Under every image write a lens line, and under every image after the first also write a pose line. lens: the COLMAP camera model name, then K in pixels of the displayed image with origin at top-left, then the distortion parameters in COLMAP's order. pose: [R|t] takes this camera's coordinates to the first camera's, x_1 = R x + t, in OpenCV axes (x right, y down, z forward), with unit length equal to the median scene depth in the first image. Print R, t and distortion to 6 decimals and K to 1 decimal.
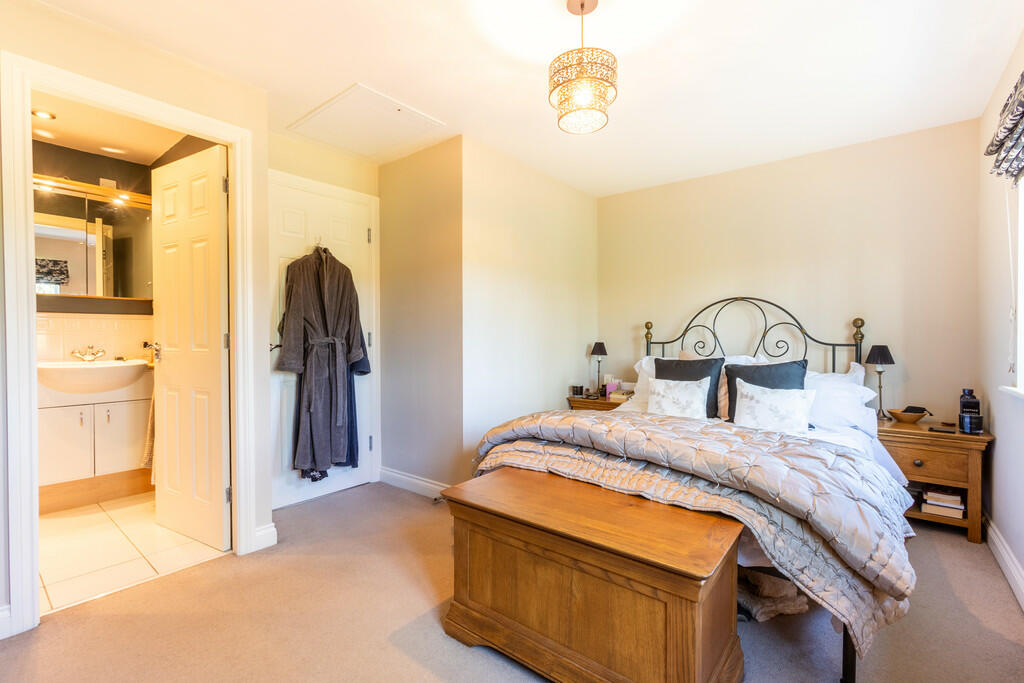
lens RADIAL K [[459.6, 0, 507.5], [0, 459.6, 339.1], [0, 0, 1]] dist [-0.026777, 0.005828]
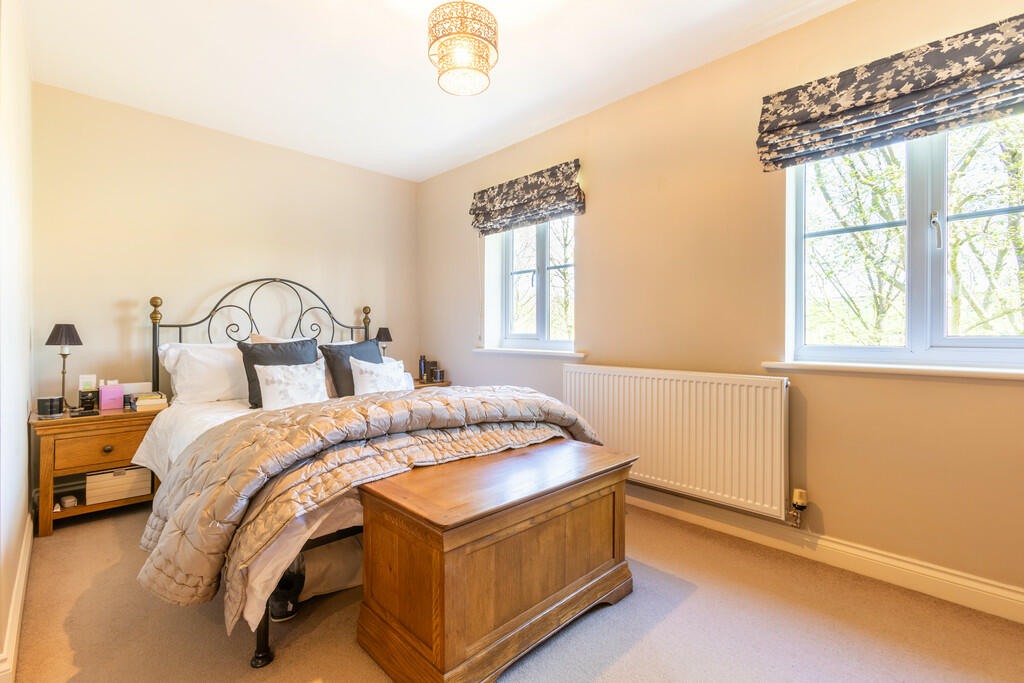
lens RADIAL K [[459.6, 0, 508.0], [0, 459.6, 335.5], [0, 0, 1]] dist [-0.026777, 0.005828]
pose [[0.116009, -0.005687, 0.993232, -0.443147], [0.006264, 0.999968, 0.004994, 0.030454], [-0.993228, 0.005642, 0.116041, 0.460062]]
